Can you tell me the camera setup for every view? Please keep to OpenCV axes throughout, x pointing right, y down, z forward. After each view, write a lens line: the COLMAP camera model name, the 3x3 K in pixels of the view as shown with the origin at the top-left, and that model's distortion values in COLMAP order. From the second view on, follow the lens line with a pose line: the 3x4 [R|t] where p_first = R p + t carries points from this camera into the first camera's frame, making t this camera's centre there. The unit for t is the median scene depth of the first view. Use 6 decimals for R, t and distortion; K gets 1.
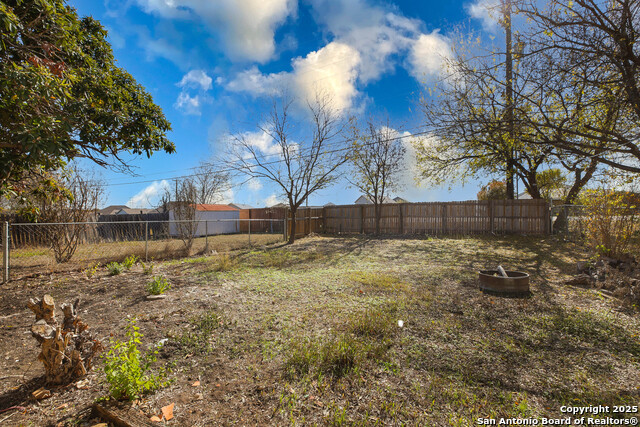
lens RADIAL K [[293.3, 0, 322.1], [0, 293.3, 213.7], [0, 0, 1]] dist [-0.044595, 0.014922]
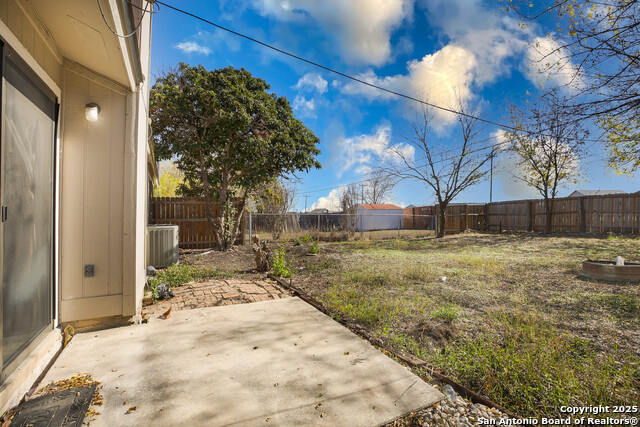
lens RADIAL K [[293.3, 0, 322.1], [0, 293.3, 213.7], [0, 0, 1]] dist [-0.044595, 0.014922]
pose [[0.815546, -0.008147, -0.578635, 0.162771], [0.003714, 0.999954, -0.008845, 0.021968], [0.578680, 0.005065, 0.815539, -0.125977]]
